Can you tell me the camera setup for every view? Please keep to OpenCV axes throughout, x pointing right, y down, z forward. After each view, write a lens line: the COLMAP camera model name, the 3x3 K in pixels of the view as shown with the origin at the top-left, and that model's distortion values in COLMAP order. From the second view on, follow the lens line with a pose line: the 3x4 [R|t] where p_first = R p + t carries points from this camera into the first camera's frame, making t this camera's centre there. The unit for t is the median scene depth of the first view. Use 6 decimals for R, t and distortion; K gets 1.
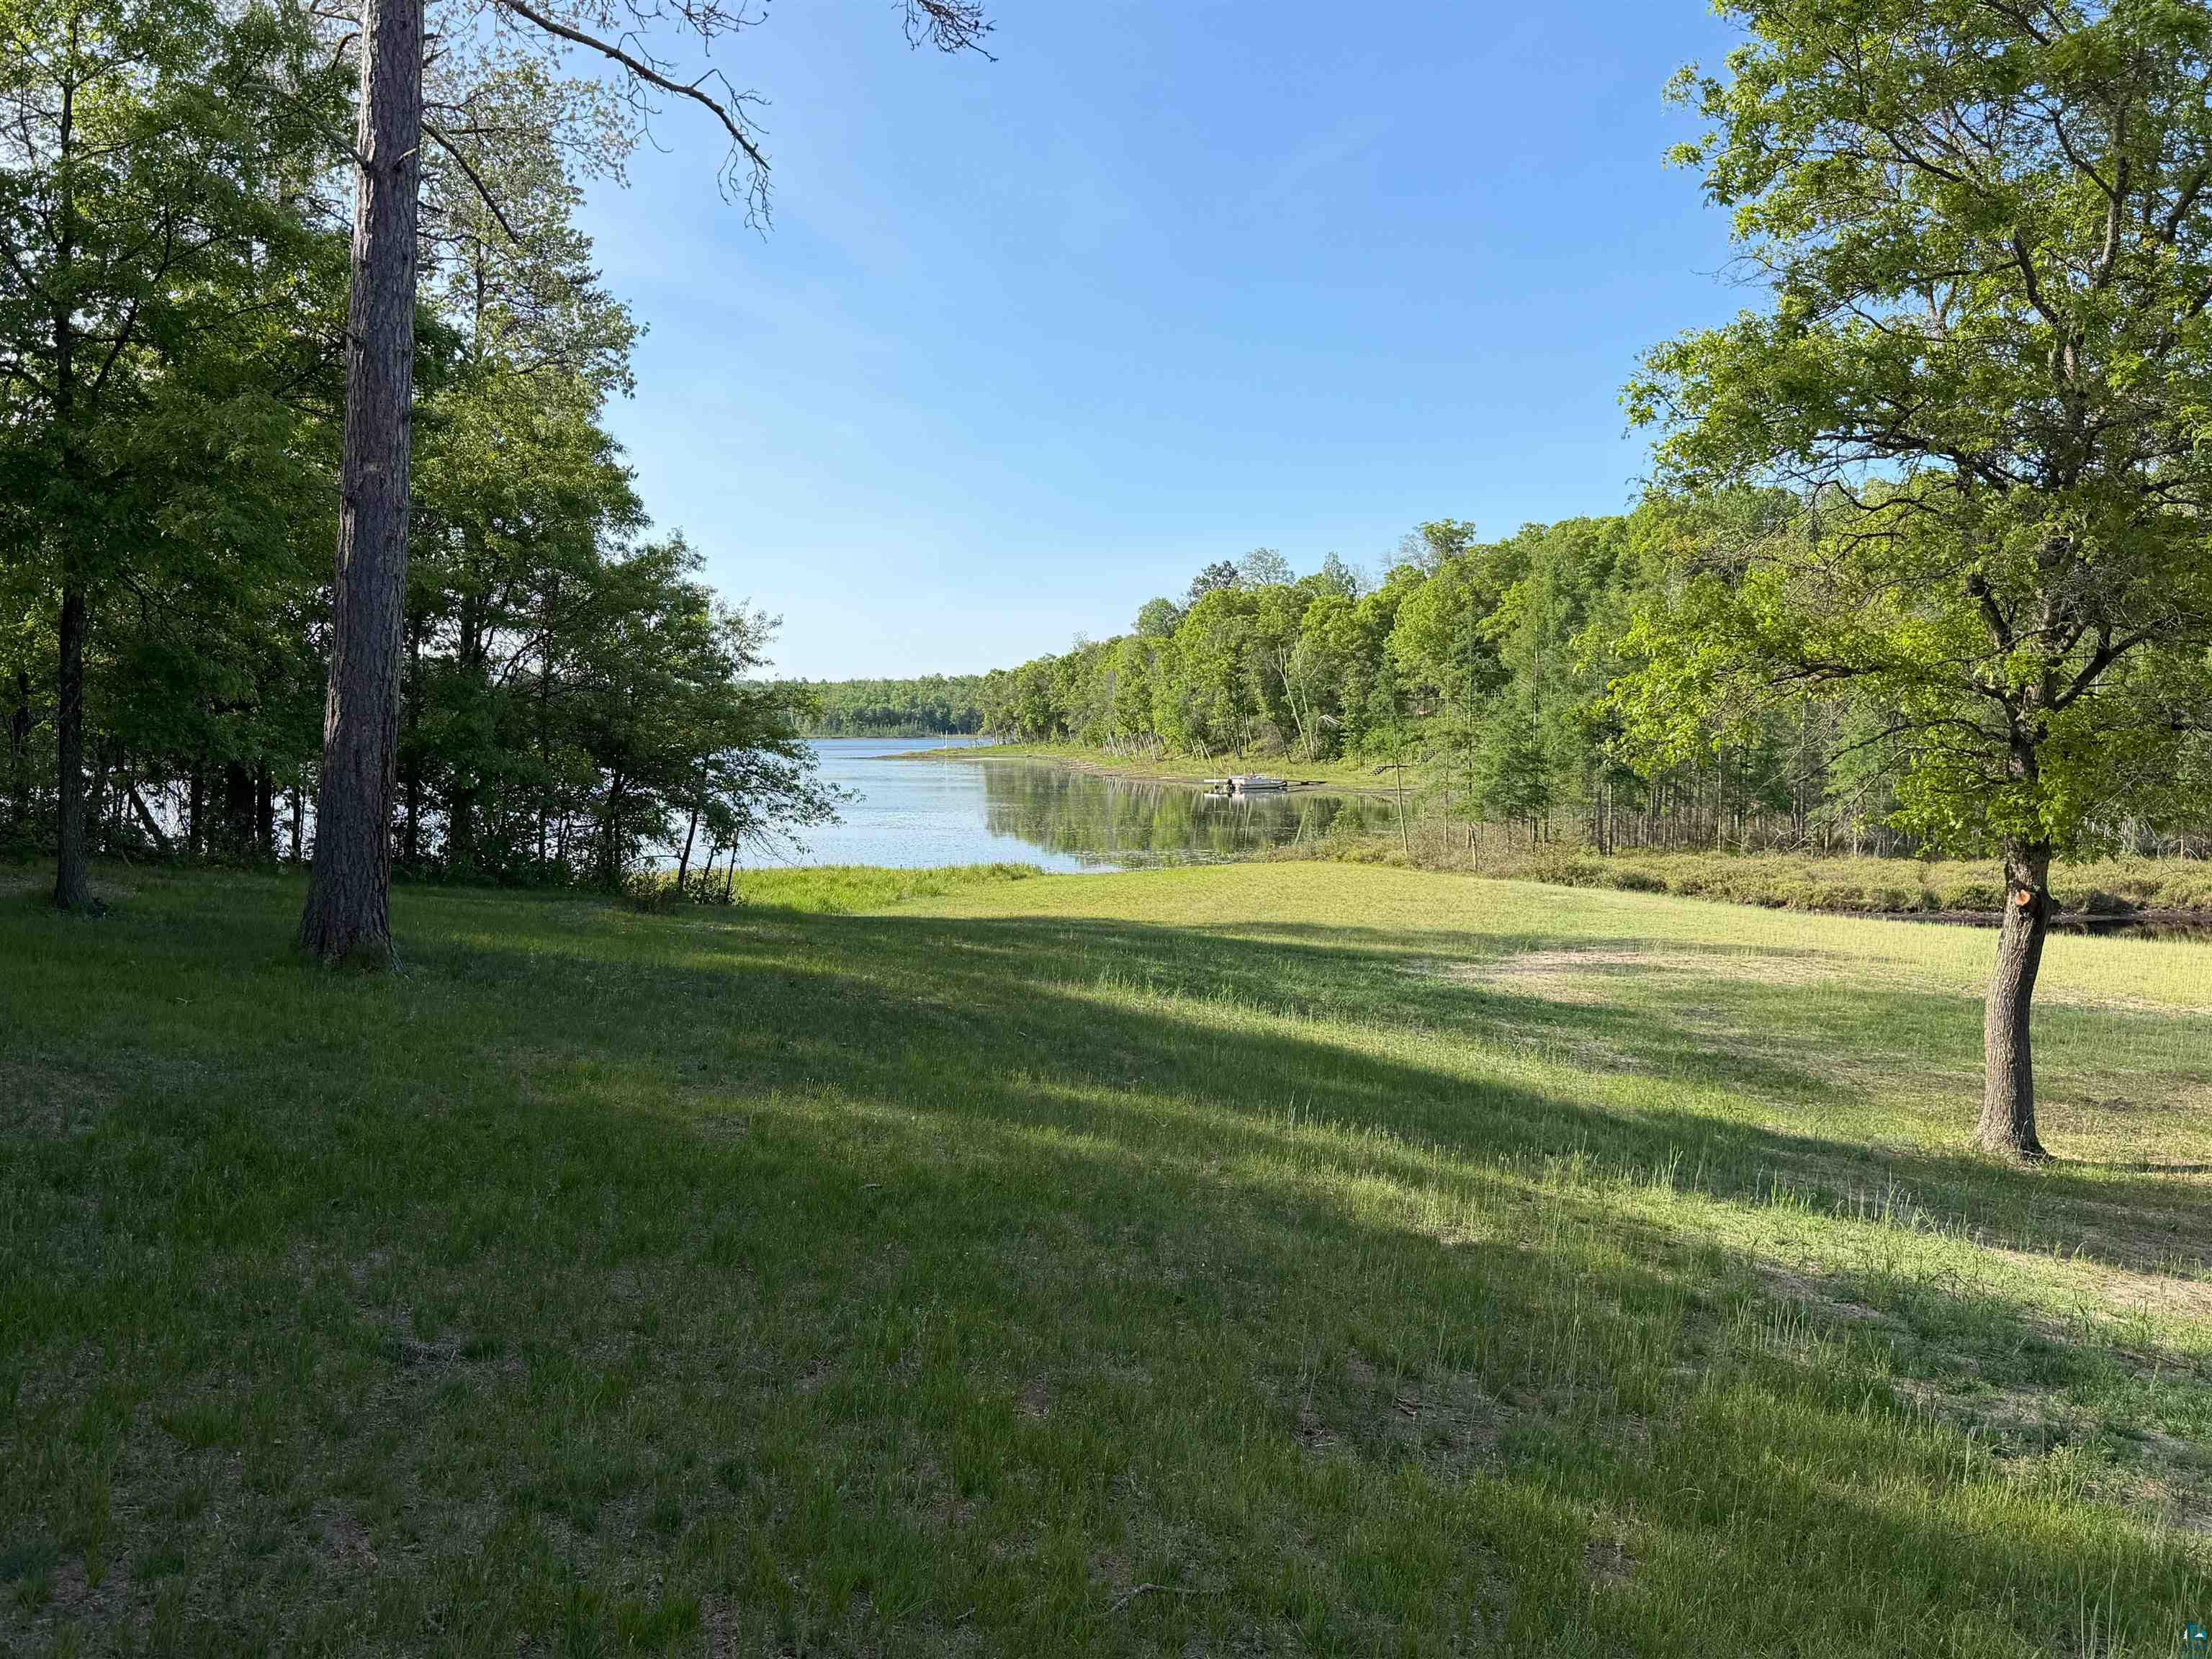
lens RADIAL K [[2021.3, 0, 1106.8], [0, 2021.3, 828.0], [0, 0, 1]] dist [0.000437, 0.000000]
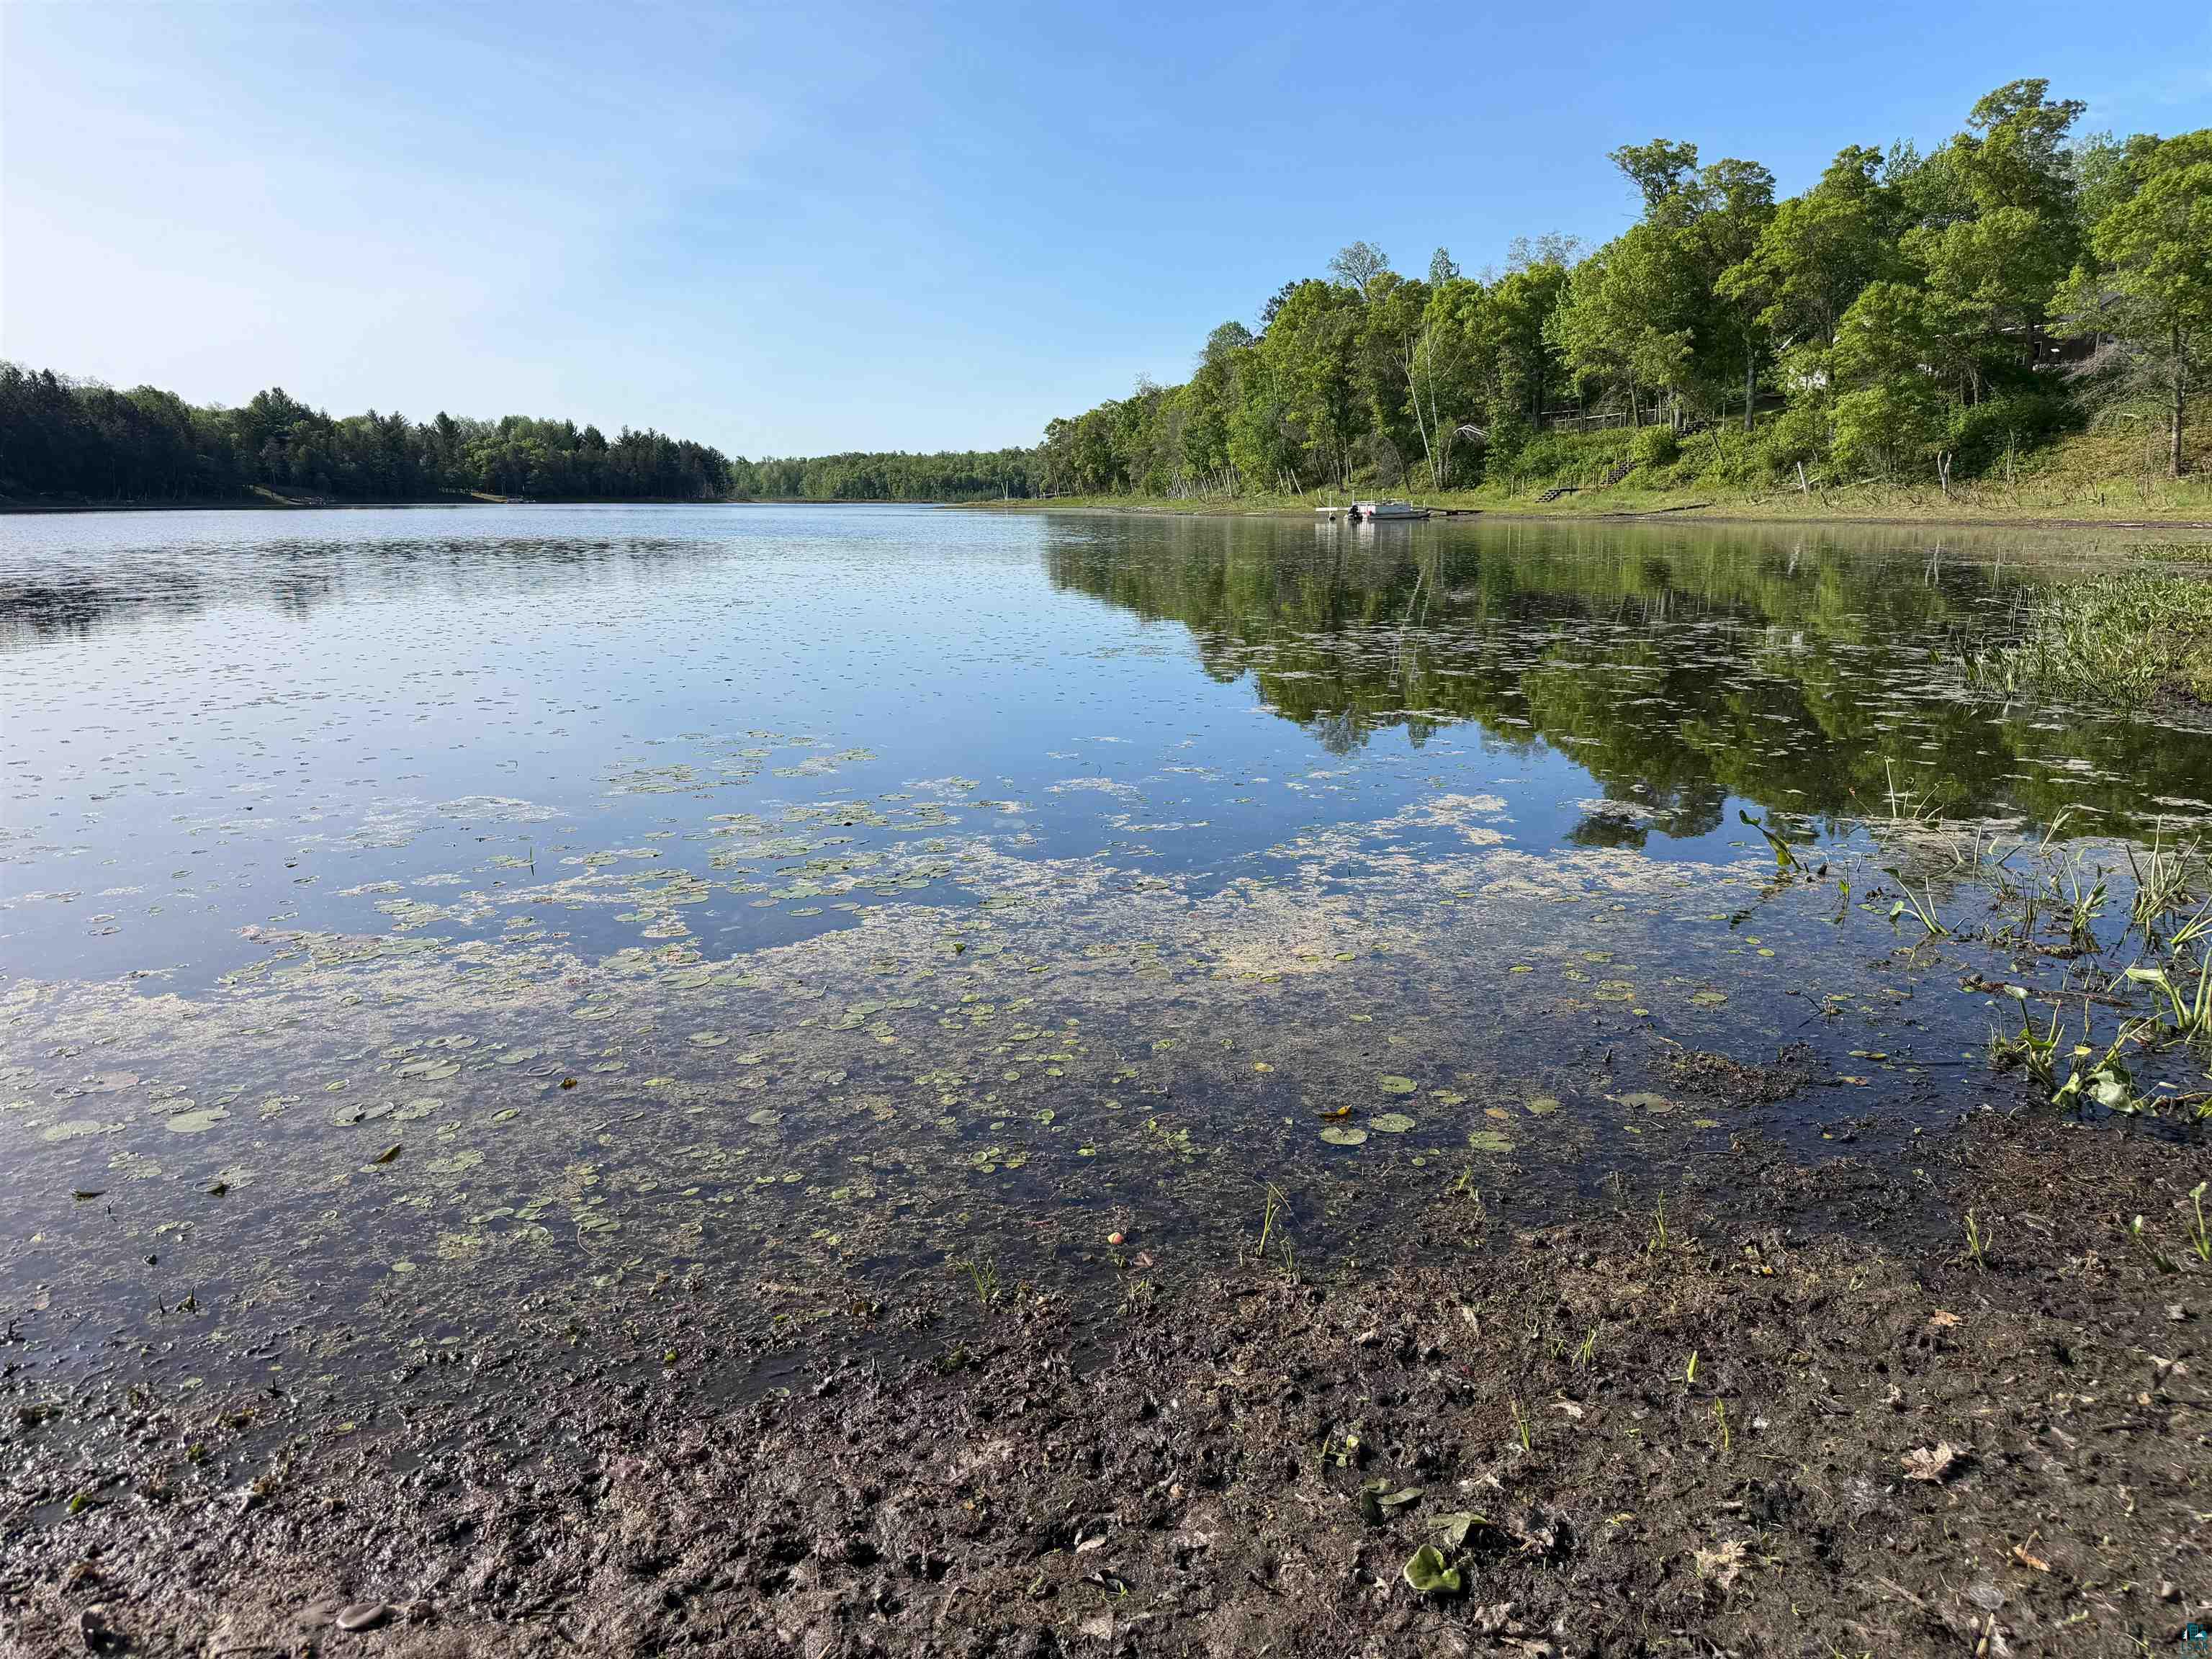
lens RADIAL K [[1544.1, 0, 1108.3], [0, 1544.1, 833.6], [0, 0, 1]] dist [0.004964, -0.001046]
pose [[0.999469, 0.004815, -0.032238, -0.006021], [0.000390, 0.987194, 0.159524, 0.002492], [0.032593, -0.159451, 0.986668, 0.312381]]
